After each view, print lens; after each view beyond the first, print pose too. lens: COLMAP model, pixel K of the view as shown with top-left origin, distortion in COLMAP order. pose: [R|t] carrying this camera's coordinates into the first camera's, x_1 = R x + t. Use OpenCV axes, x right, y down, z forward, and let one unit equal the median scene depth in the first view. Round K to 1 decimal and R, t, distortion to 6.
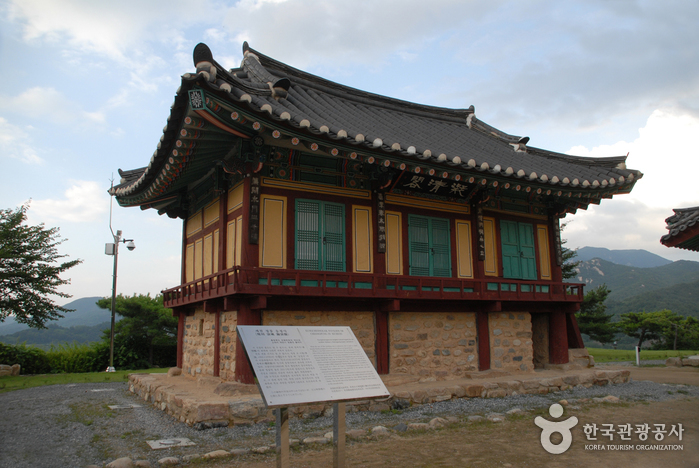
lens RADIAL K [[554.5, 0, 347.7], [0, 554.5, 242.9], [0, 0, 1]] dist [-0.180105, 0.188361]
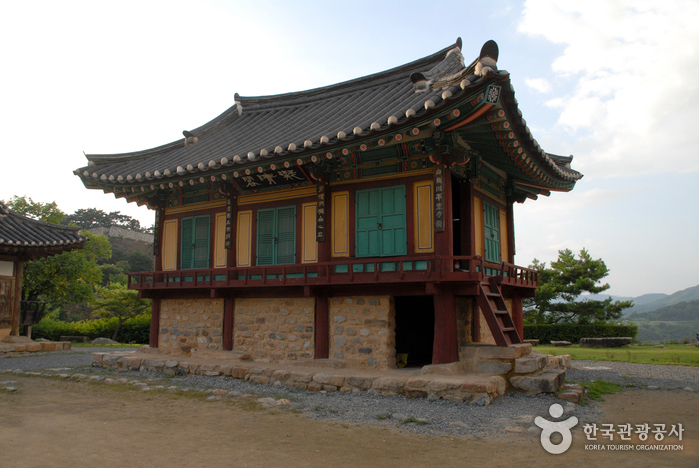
lens RADIAL K [[554.5, 0, 347.7], [0, 554.5, 242.9], [0, 0, 1]] dist [-0.180105, 0.188361]
pose [[0.470558, -0.099115, -0.876785, 1.092400], [0.137265, 0.989797, -0.038223, 0.075669], [0.871627, -0.102366, 0.479361, 0.586280]]
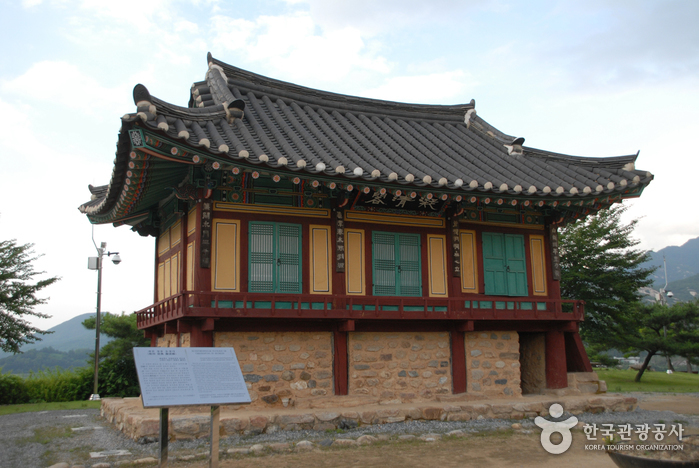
lens RADIAL K [[713.6, 0, 346.2], [0, 713.6, 242.6], [0, 0, 1]] dist [-0.111863, 0.366743]
pose [[0.994471, -0.019177, -0.103250, 0.182186], [0.019804, 0.999791, 0.005055, -0.036953], [0.103131, -0.007072, 0.994643, -0.236425]]
